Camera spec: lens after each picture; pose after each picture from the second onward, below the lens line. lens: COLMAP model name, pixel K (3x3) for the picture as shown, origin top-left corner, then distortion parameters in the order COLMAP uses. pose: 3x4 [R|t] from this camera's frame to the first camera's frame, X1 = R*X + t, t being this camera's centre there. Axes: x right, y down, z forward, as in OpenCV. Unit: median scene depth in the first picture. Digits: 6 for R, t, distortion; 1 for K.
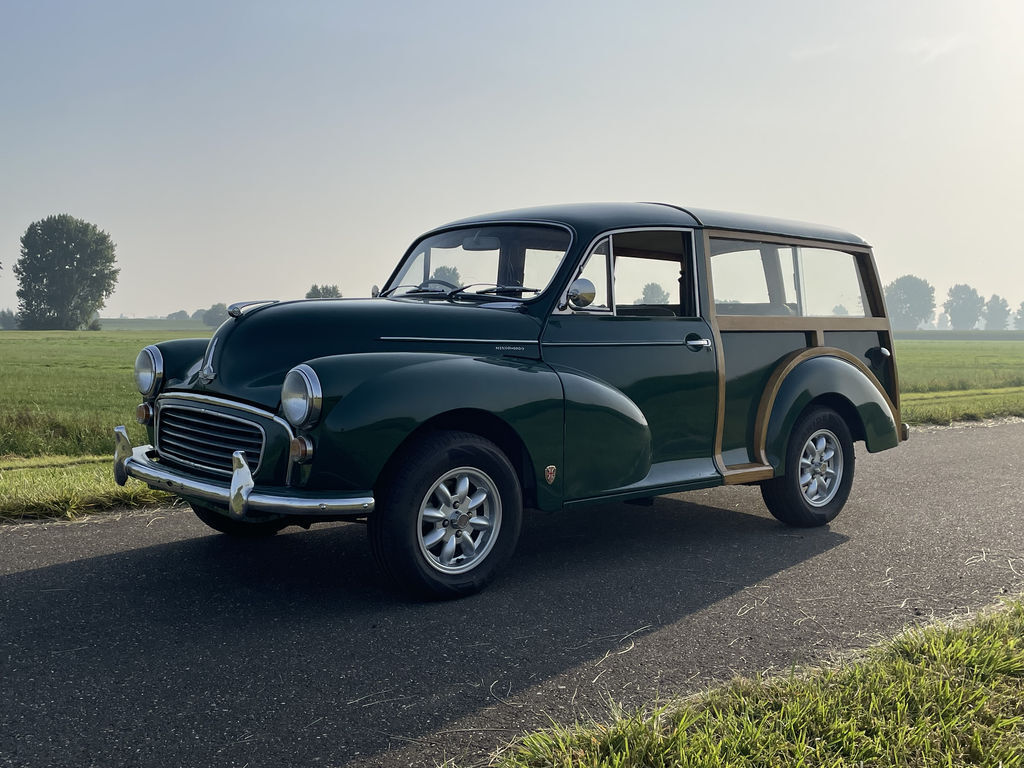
lens RADIAL K [[1117.5, 0, 510.7], [0, 1117.5, 378.8], [0, 0, 1]] dist [0.017682, 0.000000]
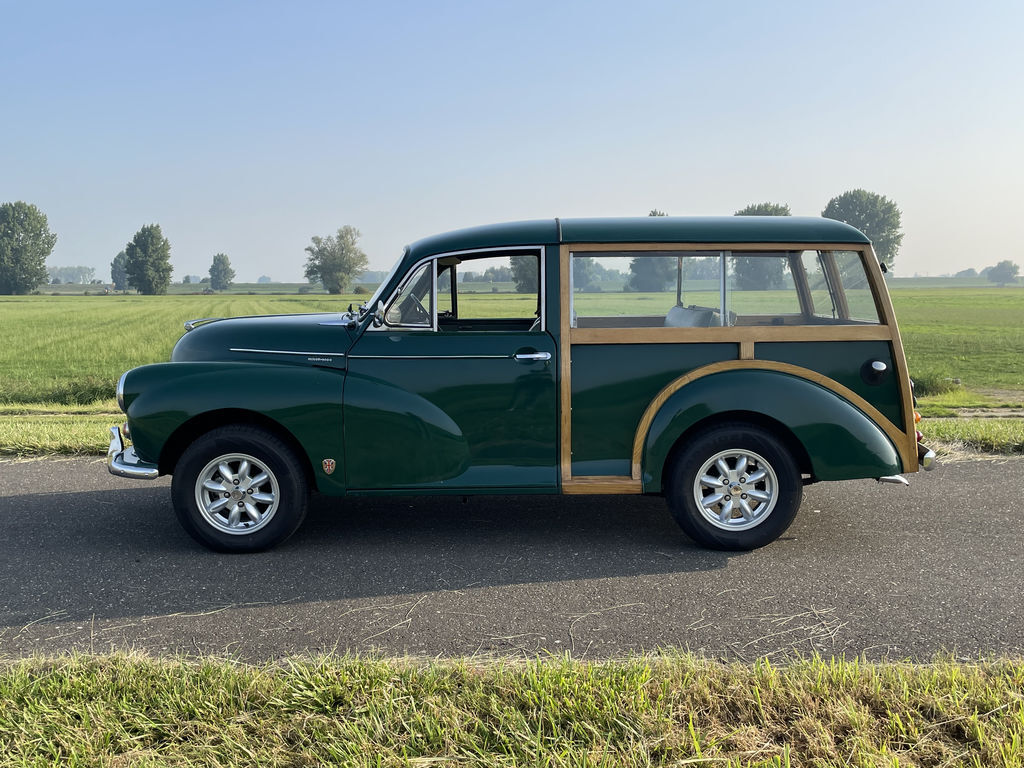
lens RADIAL K [[947.4, 0, 518.0], [0, 947.4, 386.1], [0, 0, 1]] dist [0.057027, 0.000000]
pose [[0.745078, 0.060079, -0.664266, 0.801215], [-0.020150, 0.997508, 0.067618, -0.068513], [0.666673, -0.036996, 0.744432, 0.349971]]
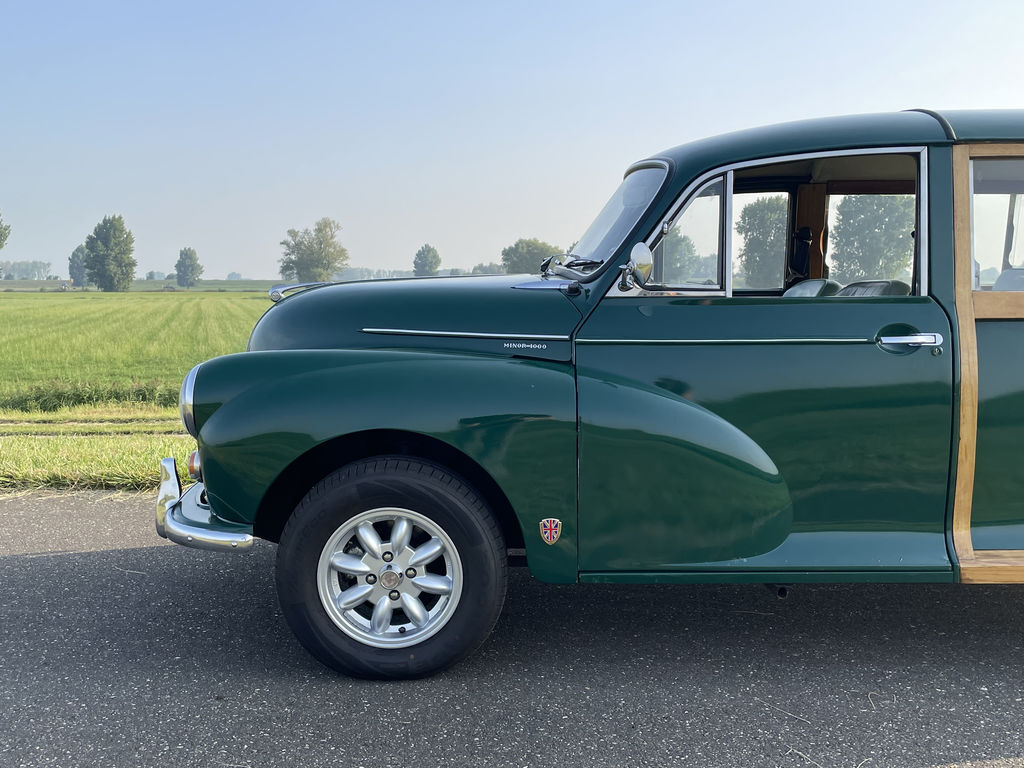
lens RADIAL K [[996.2, 0, 503.5], [0, 996.2, 381.5], [0, 0, 1]] dist [0.064883, 0.000000]
pose [[0.750821, 0.055410, -0.658177, 0.384842], [-0.023296, 0.998077, 0.057450, -0.038236], [0.660094, -0.027802, 0.750668, 0.483014]]
